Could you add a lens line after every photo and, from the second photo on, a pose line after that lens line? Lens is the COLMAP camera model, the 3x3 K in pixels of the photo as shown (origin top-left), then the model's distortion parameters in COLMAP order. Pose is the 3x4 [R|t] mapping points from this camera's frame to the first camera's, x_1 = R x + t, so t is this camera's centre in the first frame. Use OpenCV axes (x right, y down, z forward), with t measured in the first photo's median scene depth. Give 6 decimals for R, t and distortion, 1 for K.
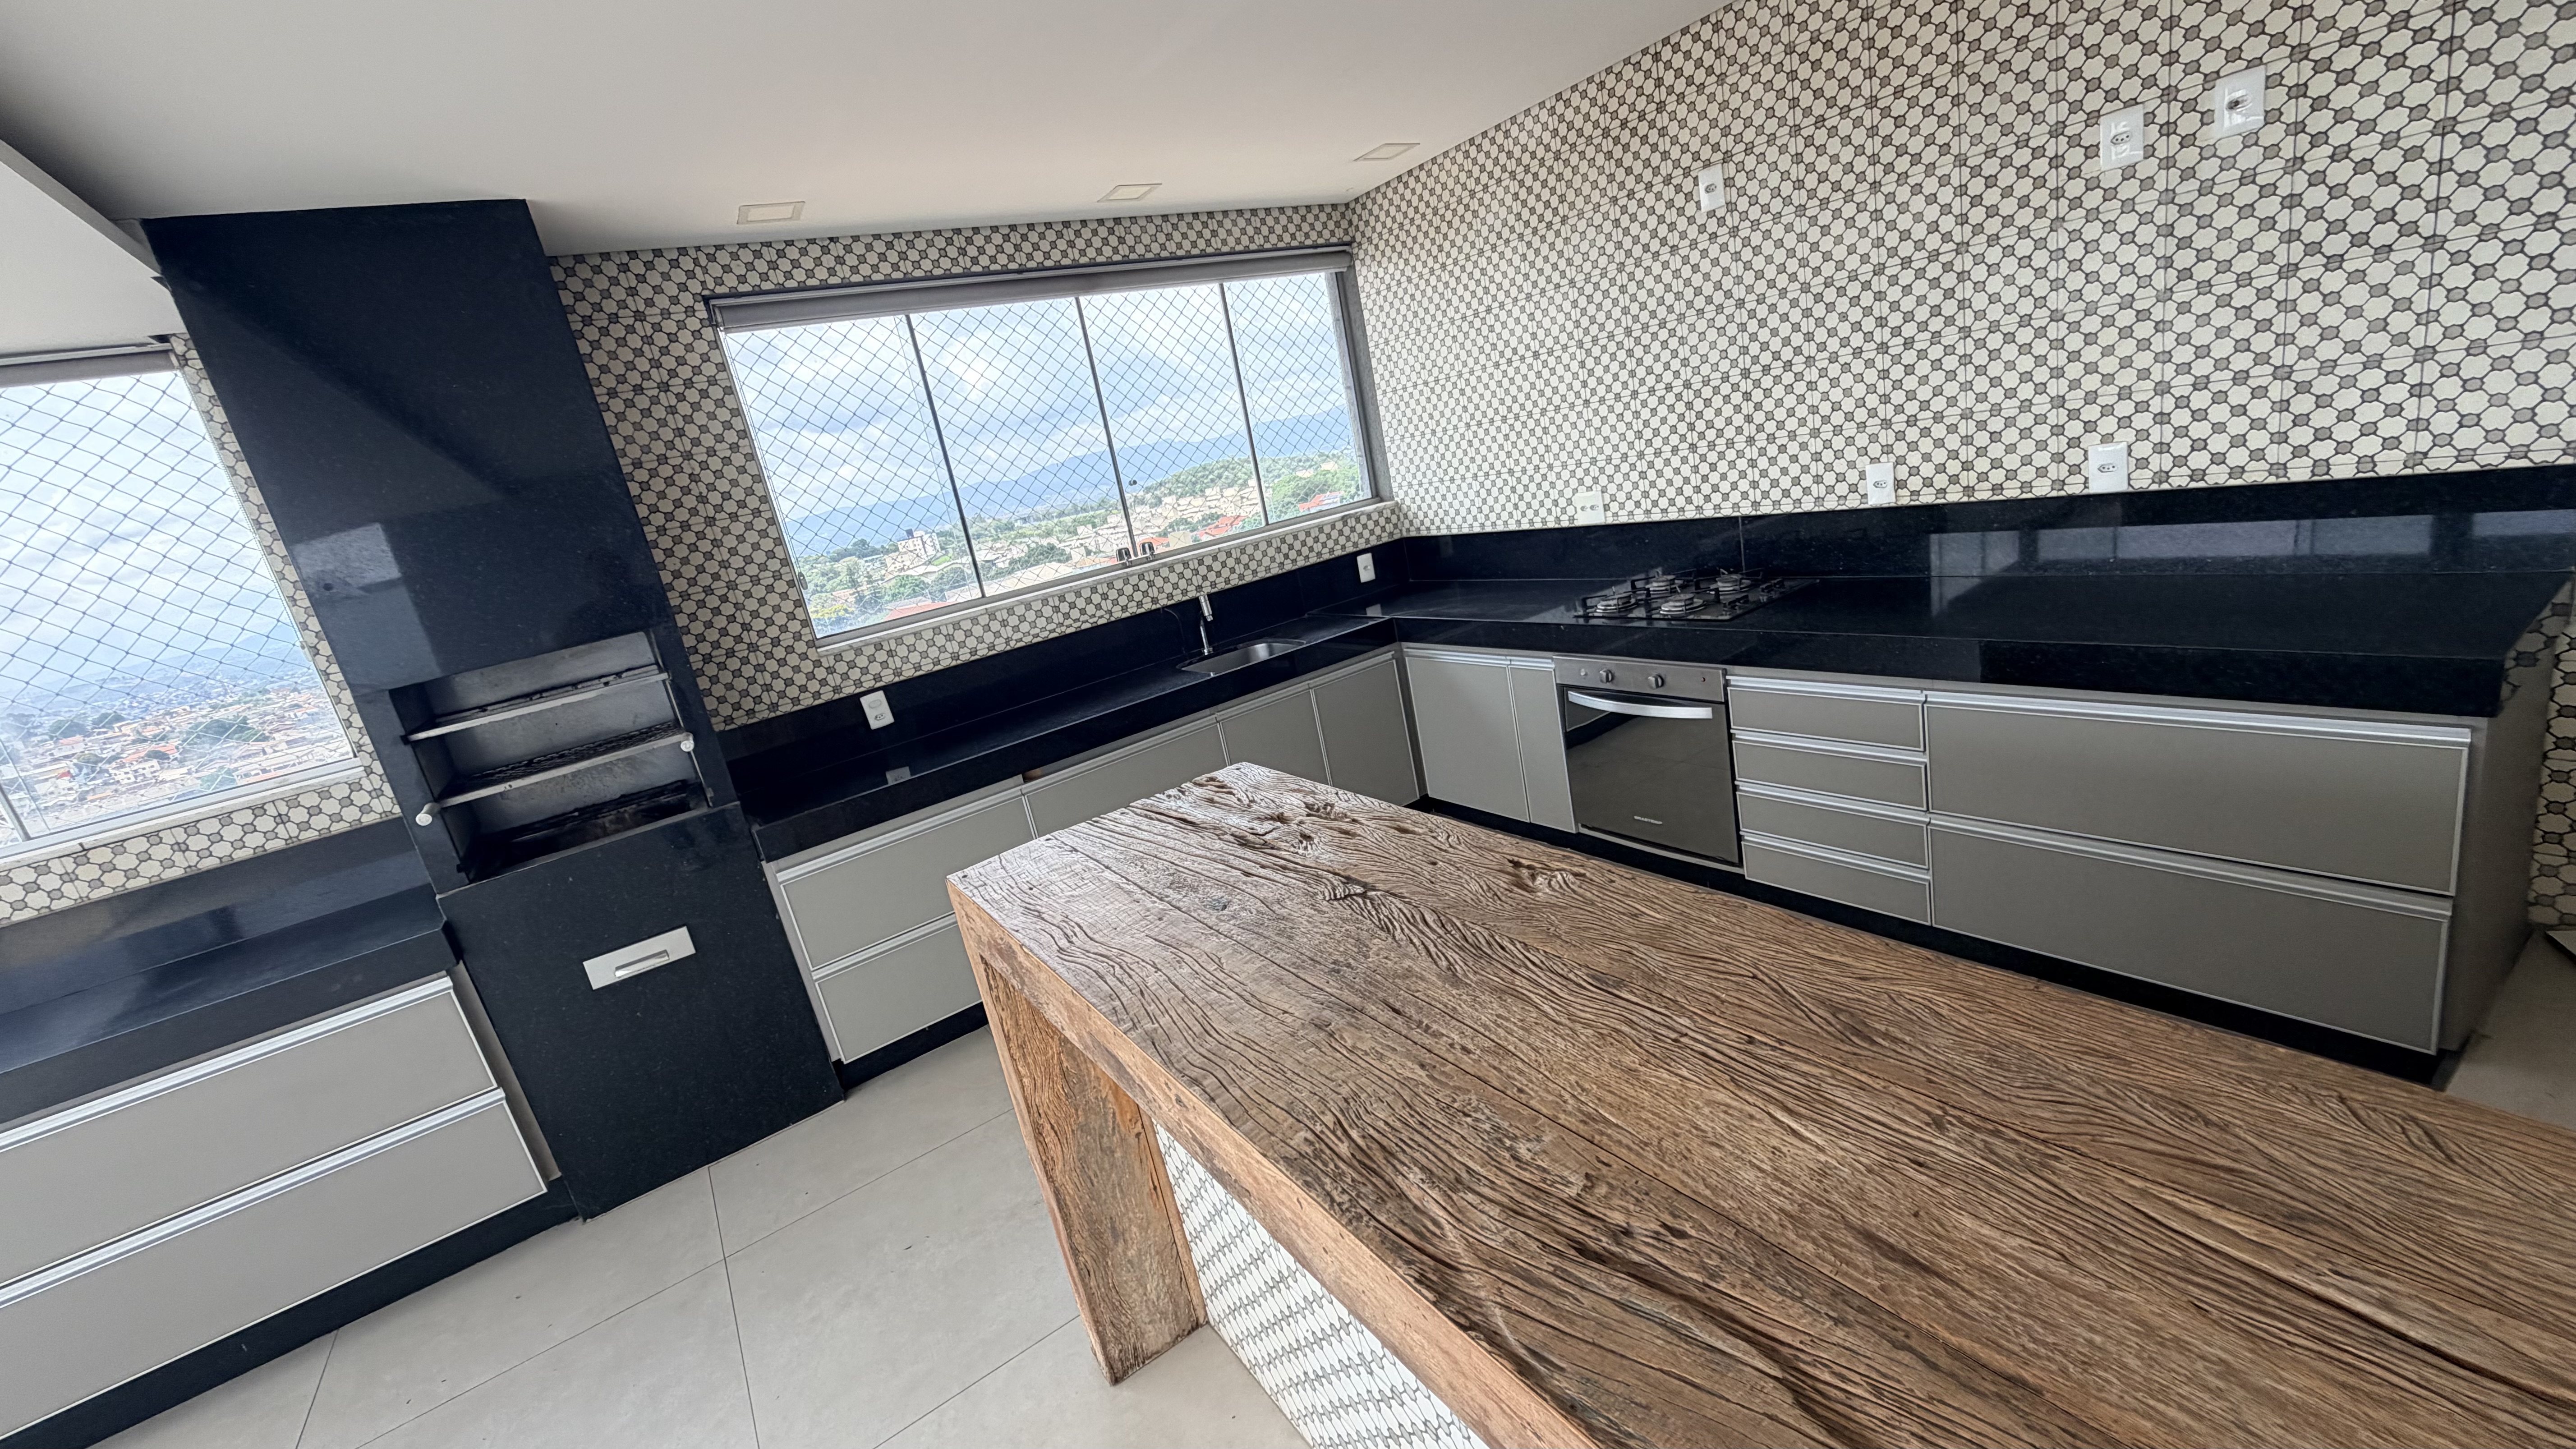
lens RADIAL K [[1023.2, 0, 1281.1], [0, 1023.2, 720.7], [0, 0, 1]] dist [-0.001895, -0.000303]
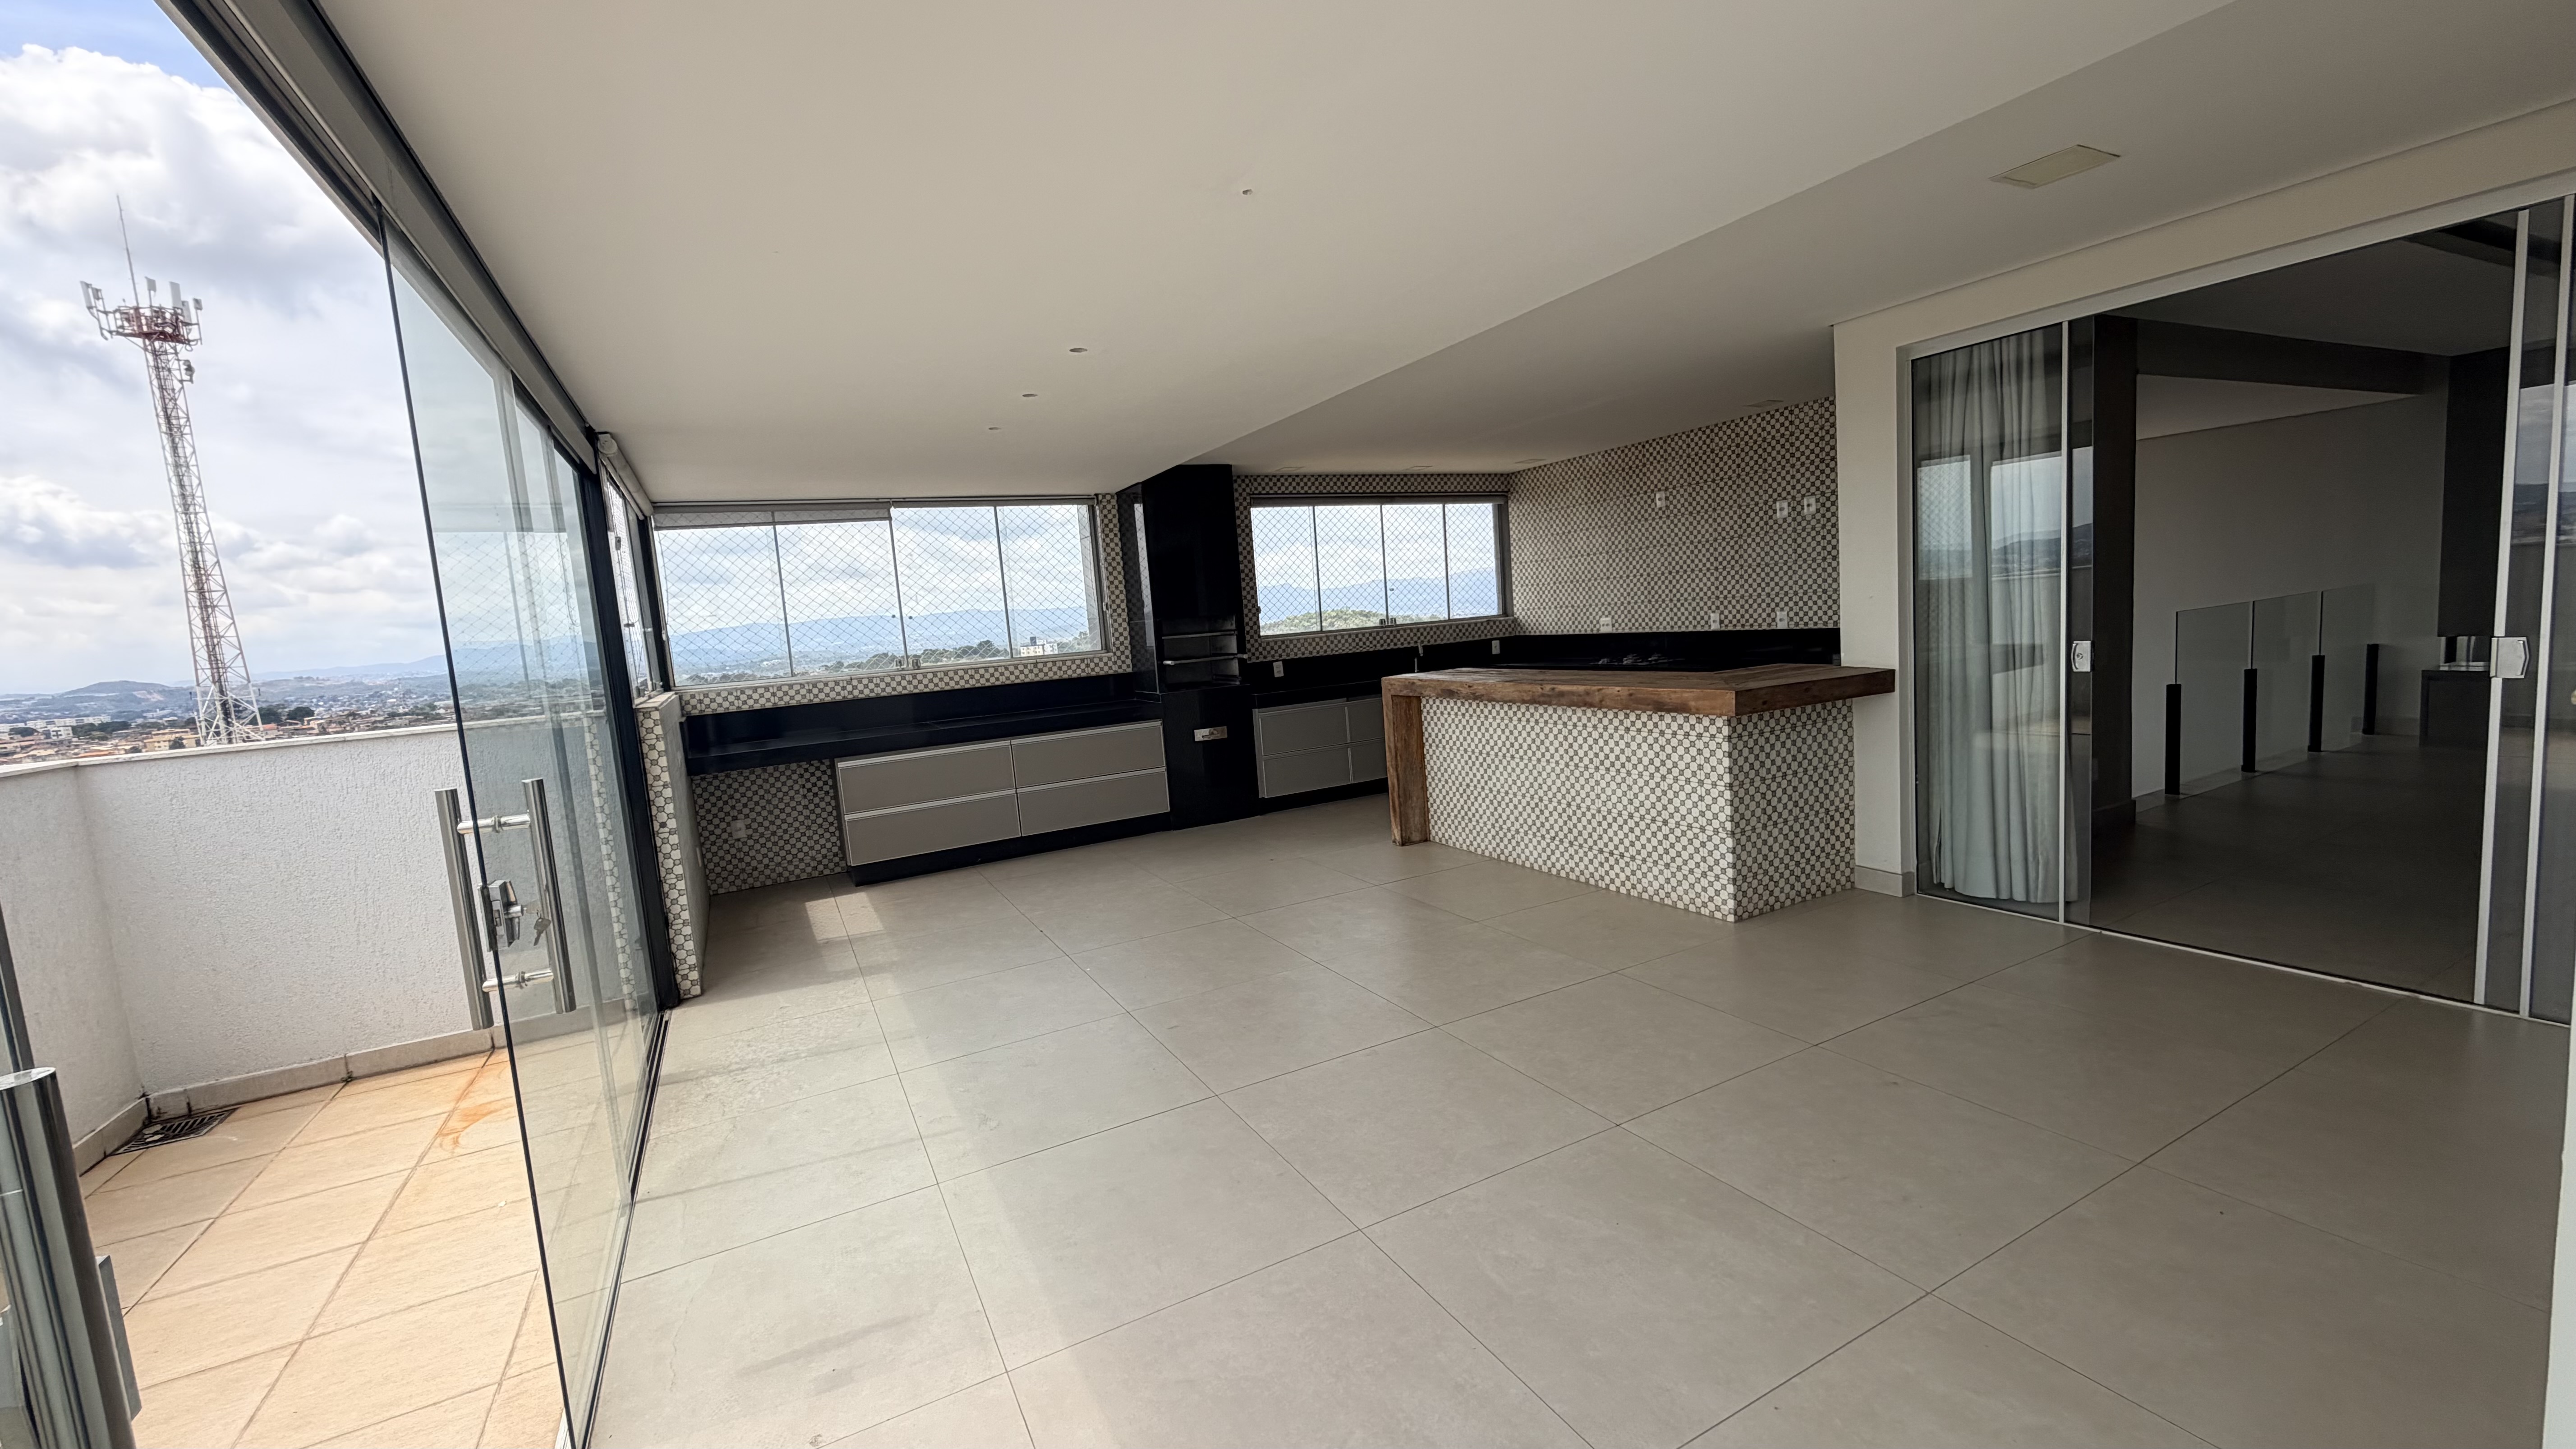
lens RADIAL K [[1023.2, 0, 1281.1], [0, 1023.2, 720.7], [0, 0, 1]] dist [-0.001895, -0.000303]
pose [[0.986714, 0.133276, -0.092910, -0.160052], [-0.145195, 0.979978, -0.136241, 0.412849], [0.072892, 0.147921, 0.986309, -1.240168]]
